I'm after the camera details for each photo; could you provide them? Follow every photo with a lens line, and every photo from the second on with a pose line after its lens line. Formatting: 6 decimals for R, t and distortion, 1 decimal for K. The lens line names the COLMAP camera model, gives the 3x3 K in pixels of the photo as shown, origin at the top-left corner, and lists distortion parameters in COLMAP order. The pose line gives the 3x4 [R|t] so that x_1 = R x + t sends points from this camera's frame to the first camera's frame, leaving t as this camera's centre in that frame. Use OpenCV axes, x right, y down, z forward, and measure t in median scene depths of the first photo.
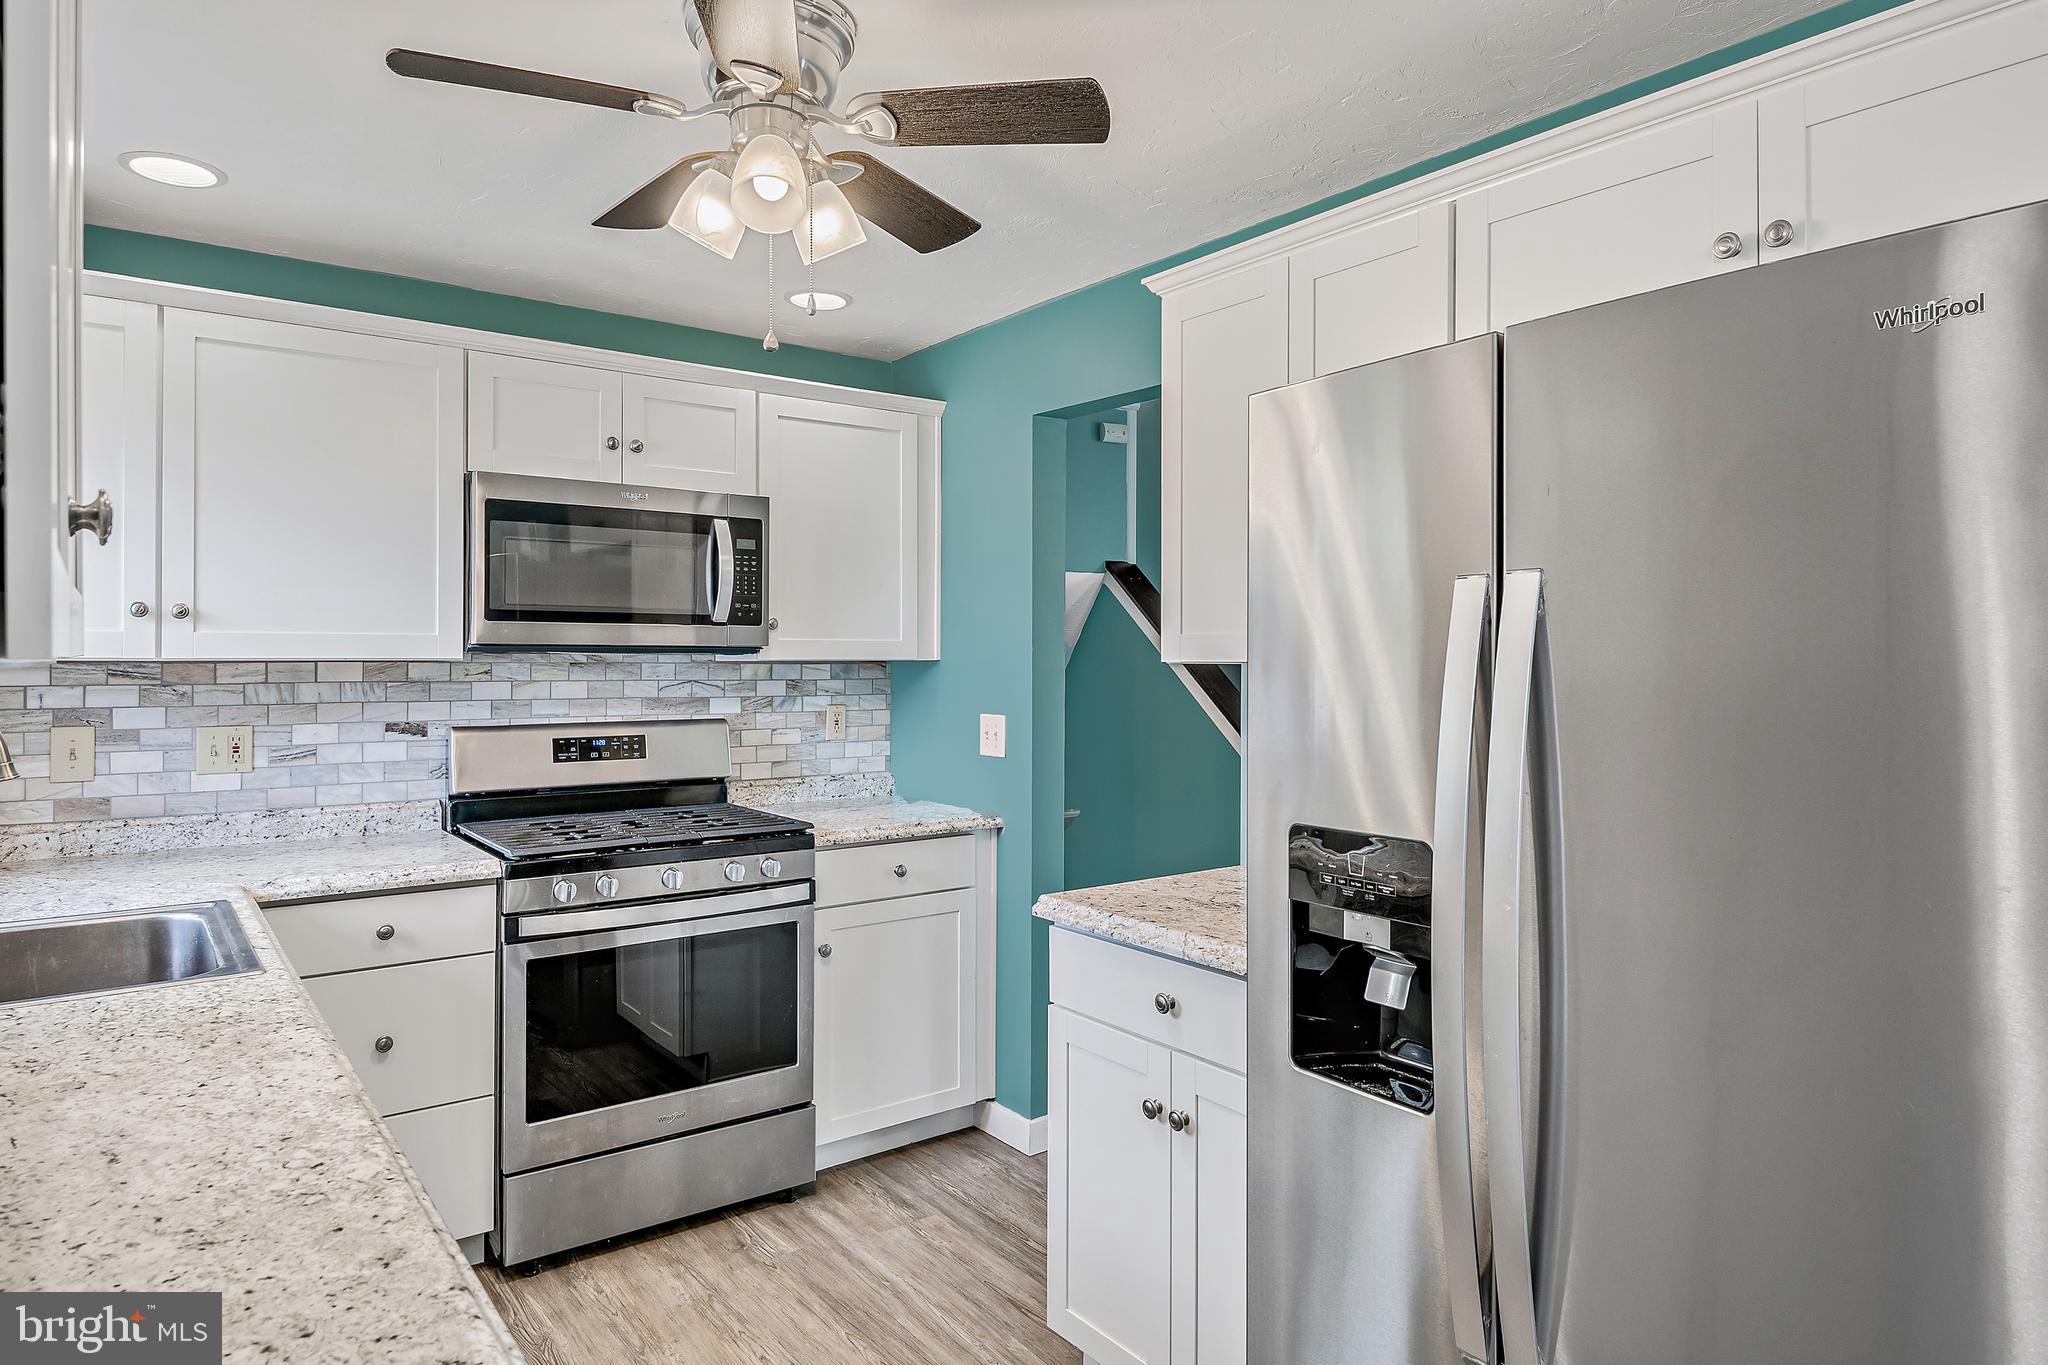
lens RADIAL K [[1208.8, 0, 1019.9], [0, 1208.8, 658.0], [0, 0, 1]] dist [0.029485, -0.037247]
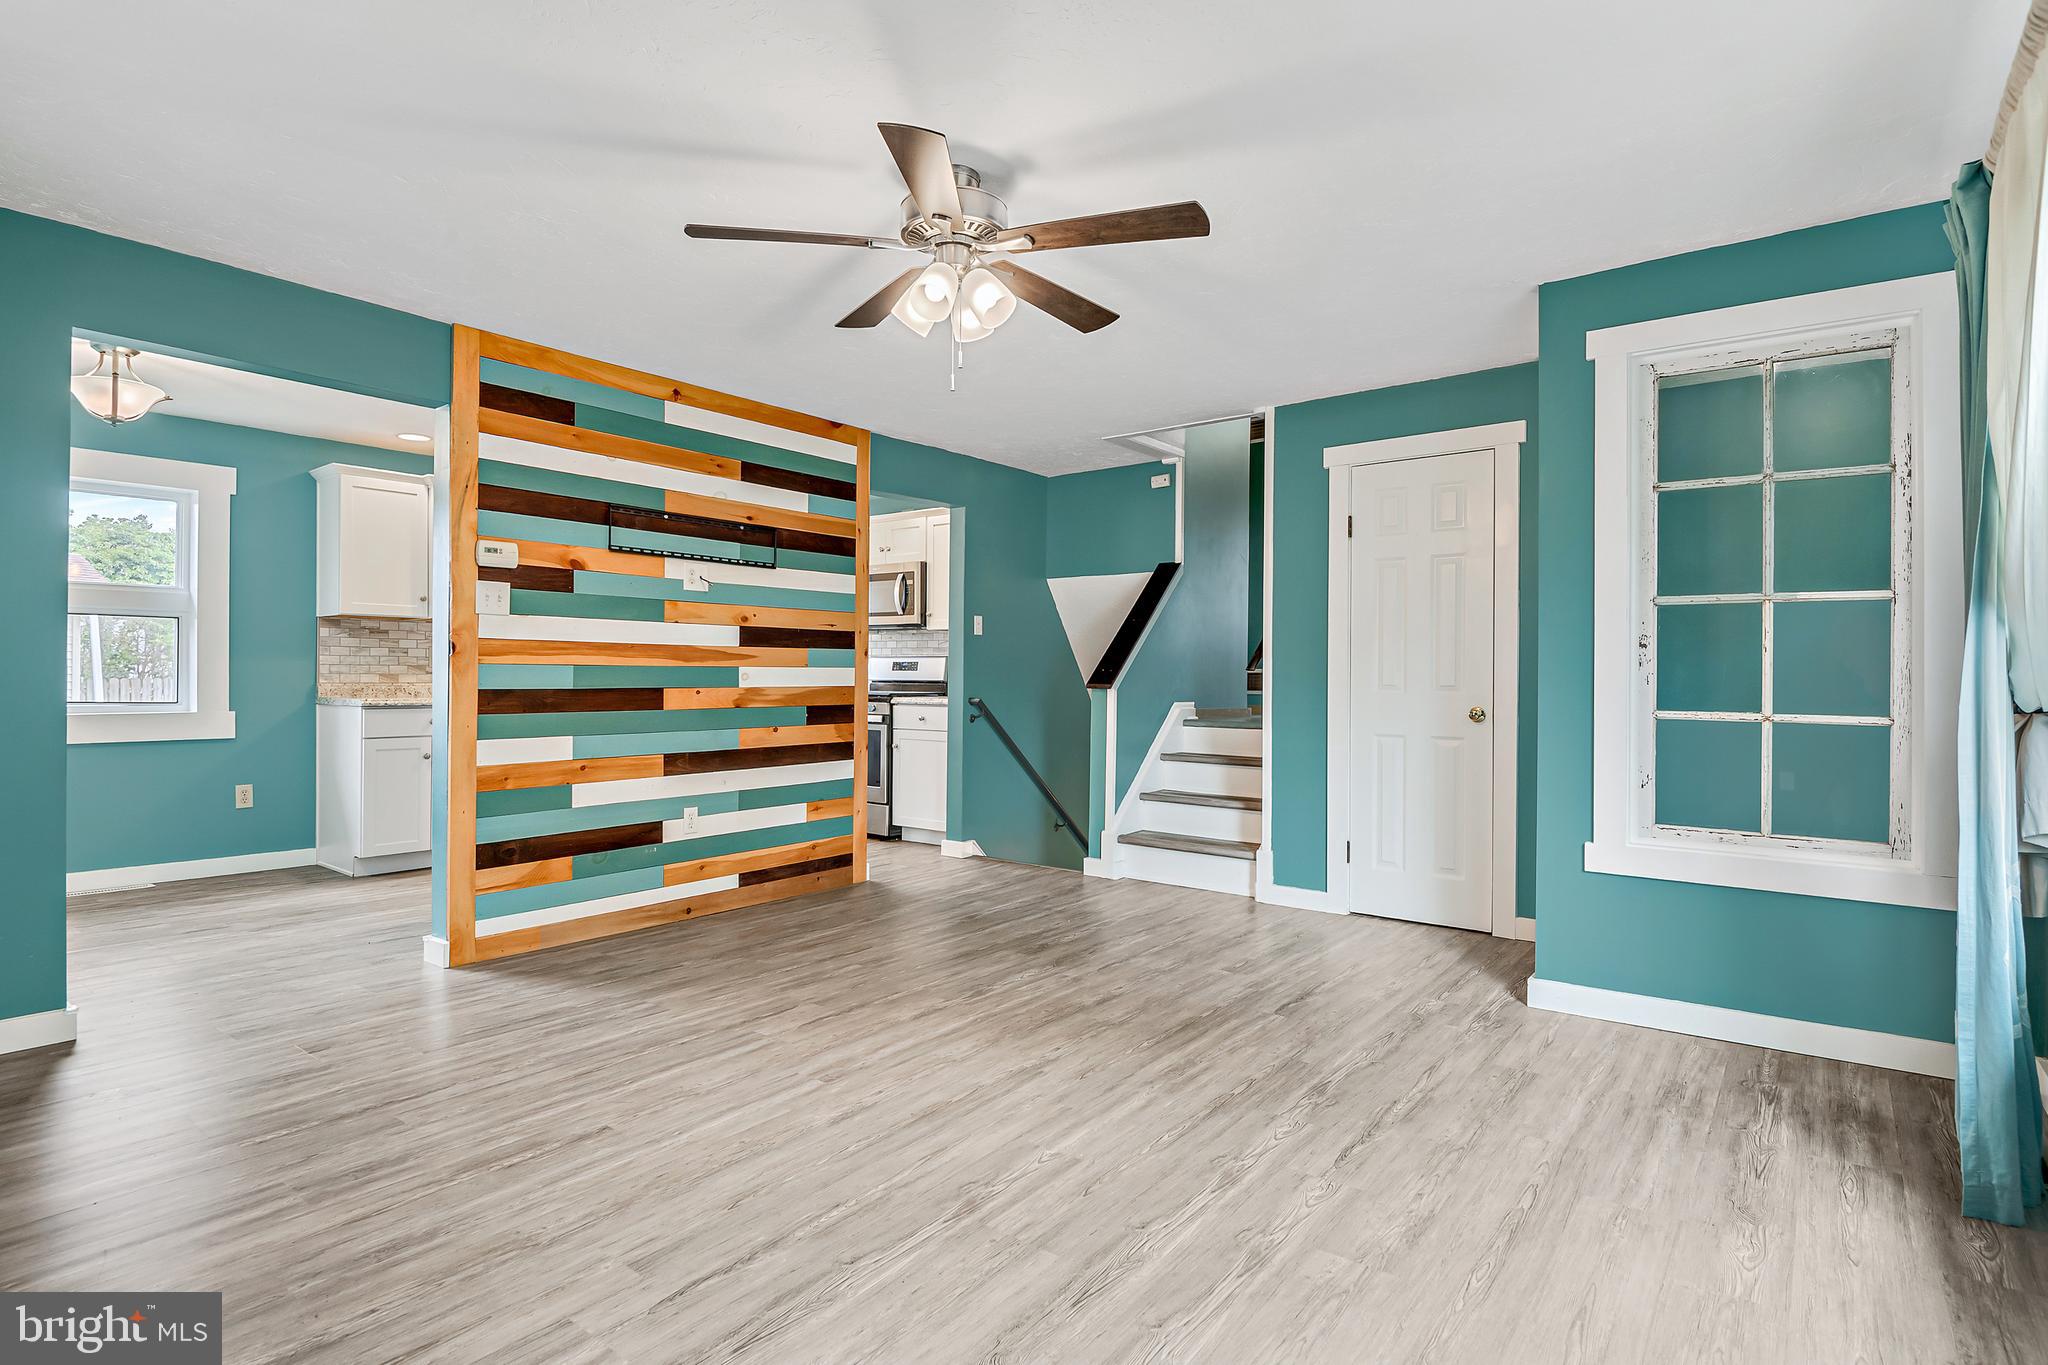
lens RADIAL K [[1047.9, 0, 1020.8], [0, 1047.9, 672.4], [0, 0, 1]] dist [0.015113, -0.020003]
pose [[0.266823, -0.002802, -0.963741, 2.129773], [-0.007056, 0.999963, -0.004861, 0.110633], [0.963720, 0.008097, 0.266794, 0.739300]]
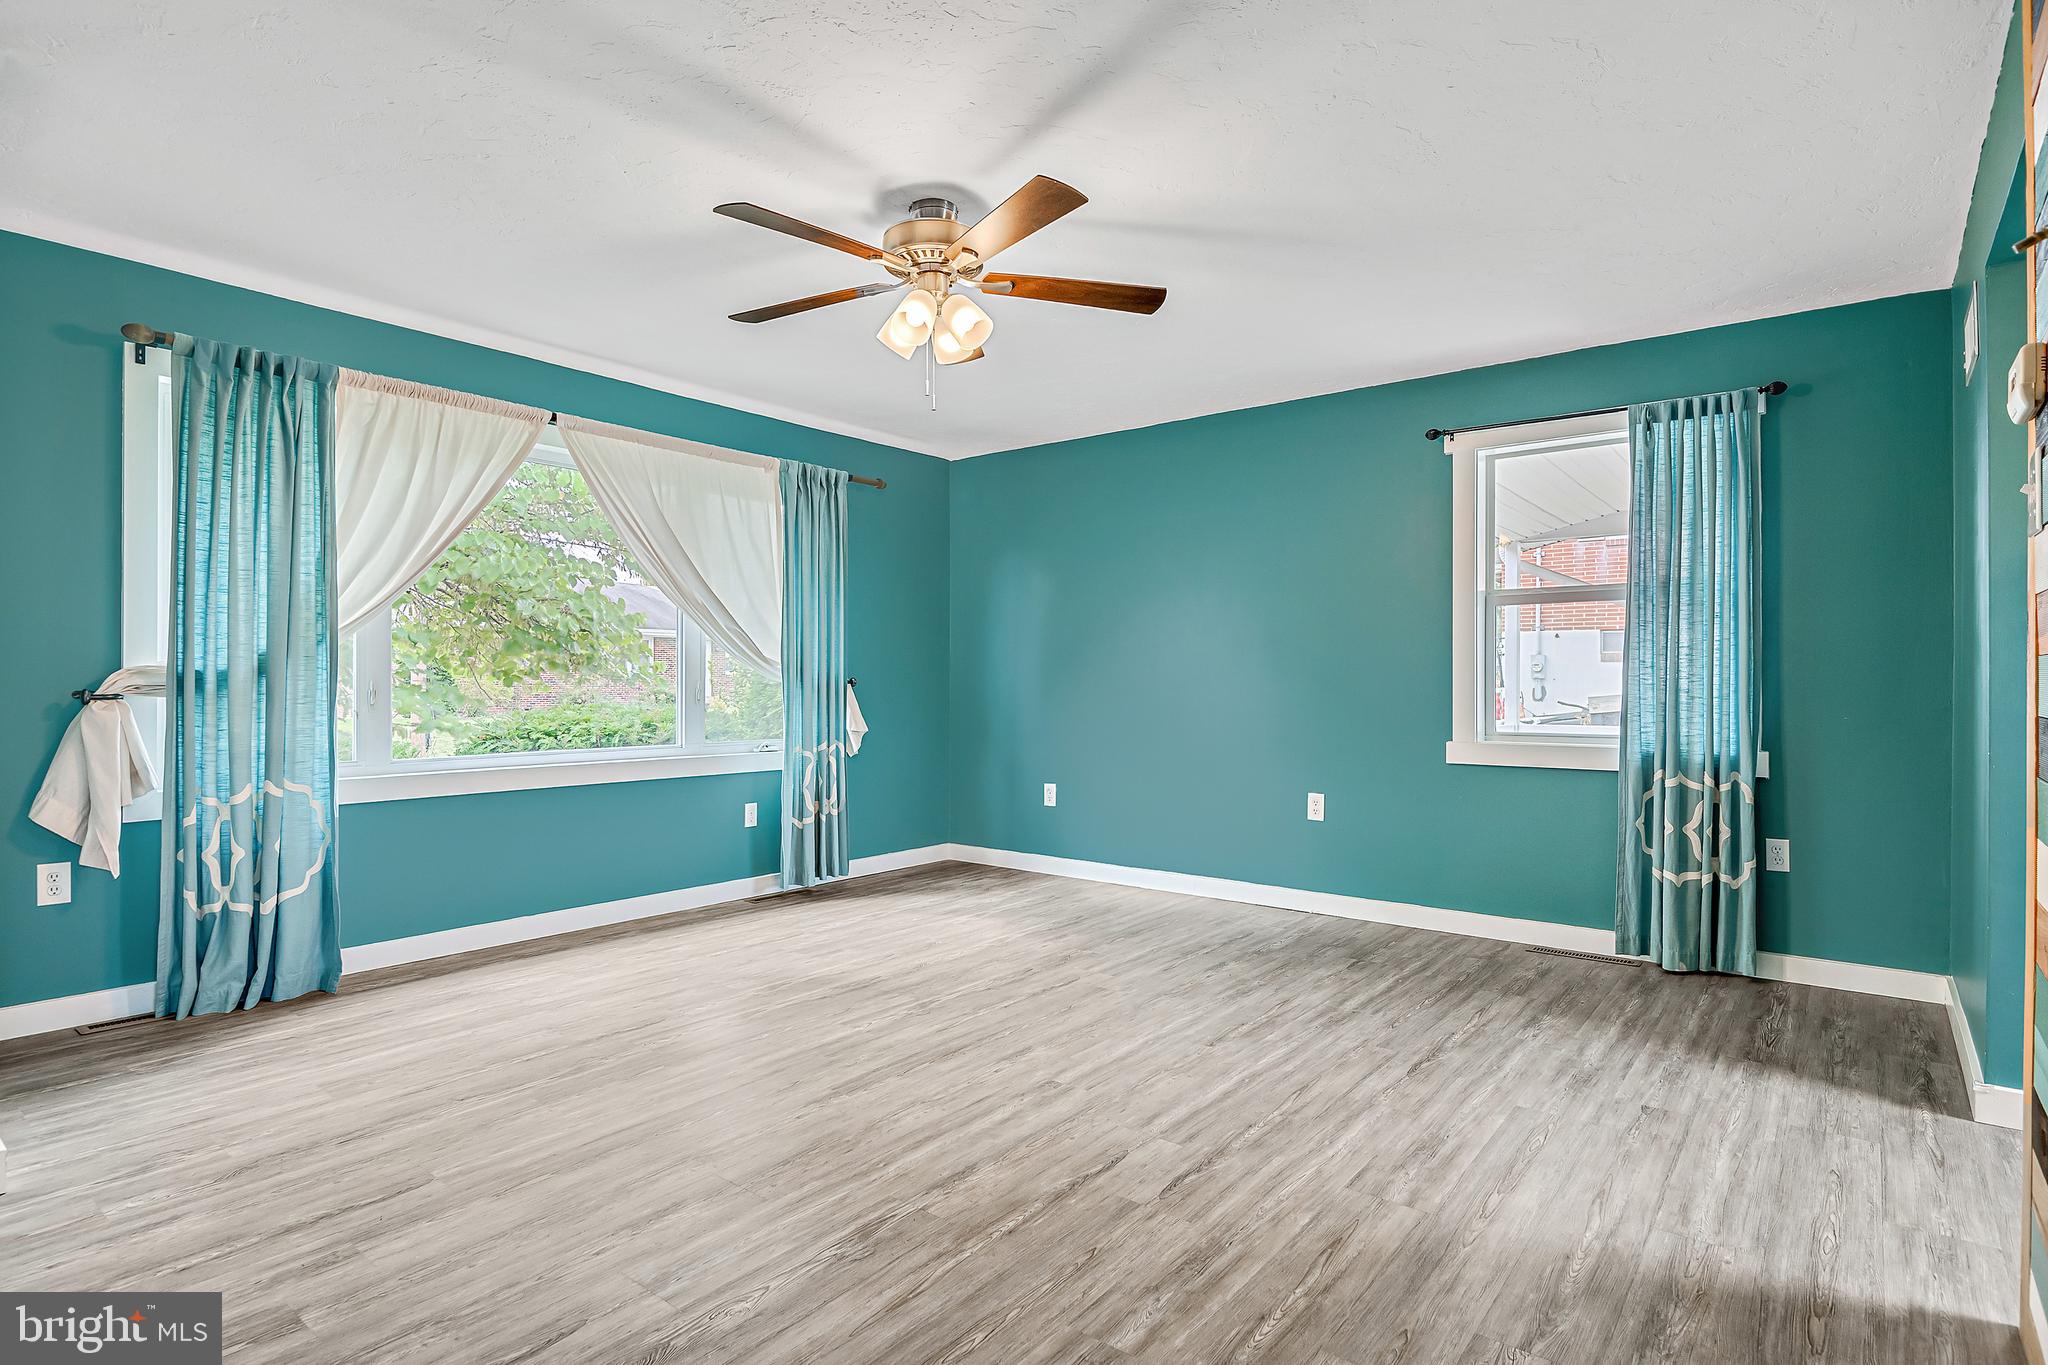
lens RADIAL K [[1050.9, 0, 1024.0], [0, 1050.9, 682.5], [0, 0, 1]] dist [0.013156, -0.000355]
pose [[-0.257863, -0.004285, 0.966172, 0.221336], [-0.001263, 0.999991, 0.004098, 0.110217], [-0.966181, -0.000164, -0.257866, 1.103503]]
